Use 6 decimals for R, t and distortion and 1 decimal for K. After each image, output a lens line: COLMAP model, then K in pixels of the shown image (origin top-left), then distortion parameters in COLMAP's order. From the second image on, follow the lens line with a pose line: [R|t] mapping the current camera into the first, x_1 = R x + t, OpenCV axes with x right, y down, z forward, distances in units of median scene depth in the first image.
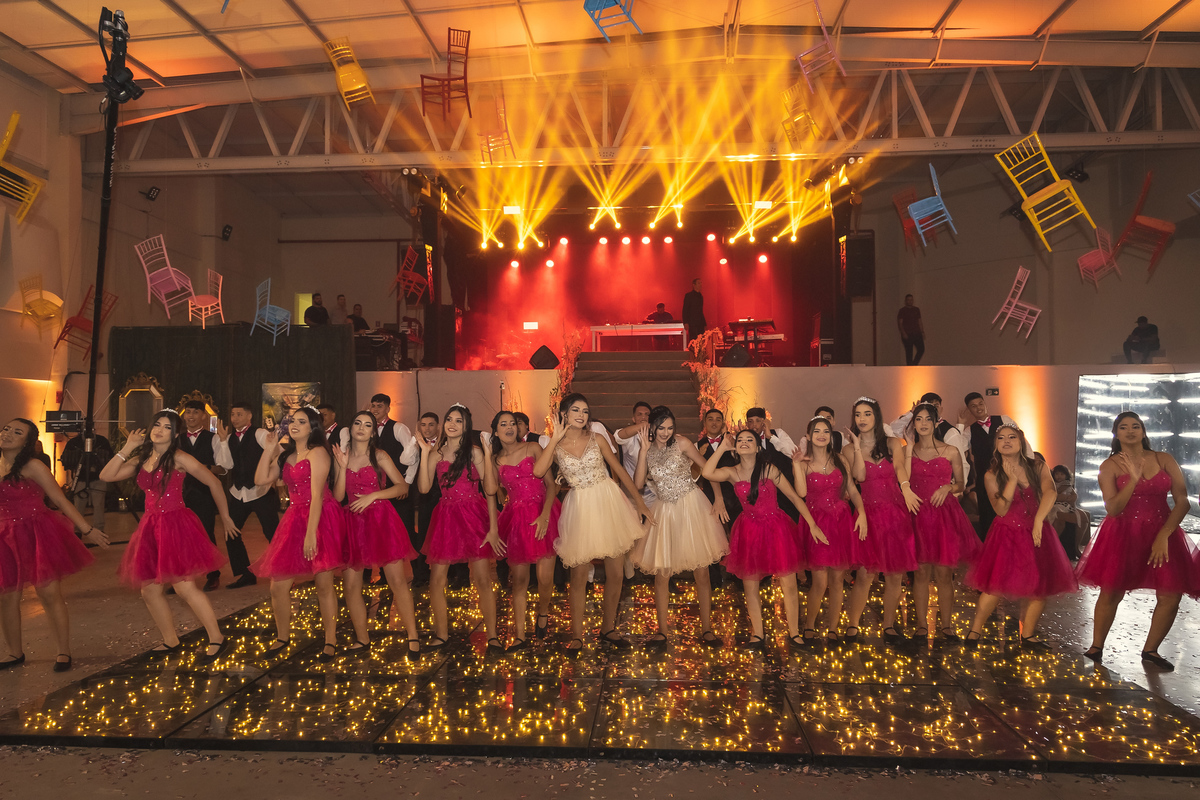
lens RADIAL K [[809.7, 0, 600.0], [0, 809.7, 400.0], [0, 0, 1]] dist [0.008072, 0.000014]
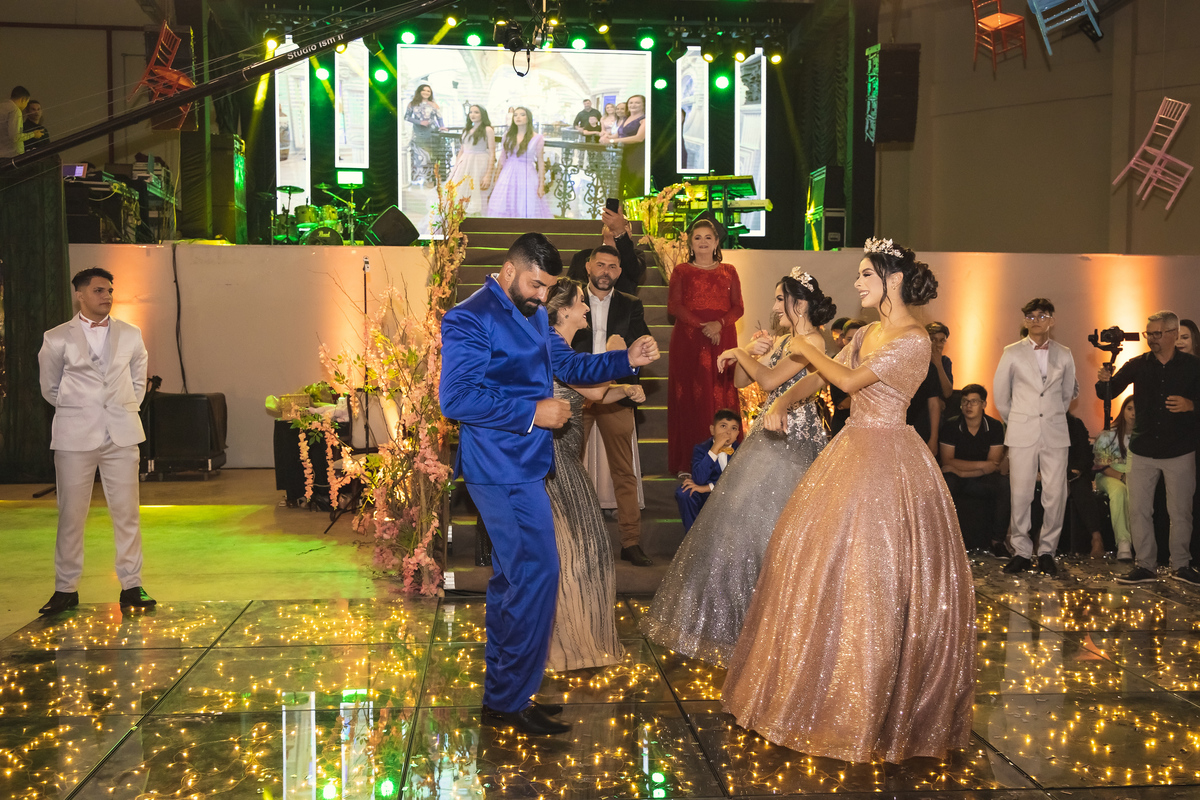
lens RADIAL K [[1207.8, 0, 600.0], [0, 1207.8, 400.0], [0, 0, 1]] dist [0.003988, 0.015307]
pose [[0.986810, 0.001055, 0.161881, -0.215012], [-0.013156, 0.997194, 0.073698, 0.028801], [-0.161349, -0.074855, 0.984055, 0.268508]]
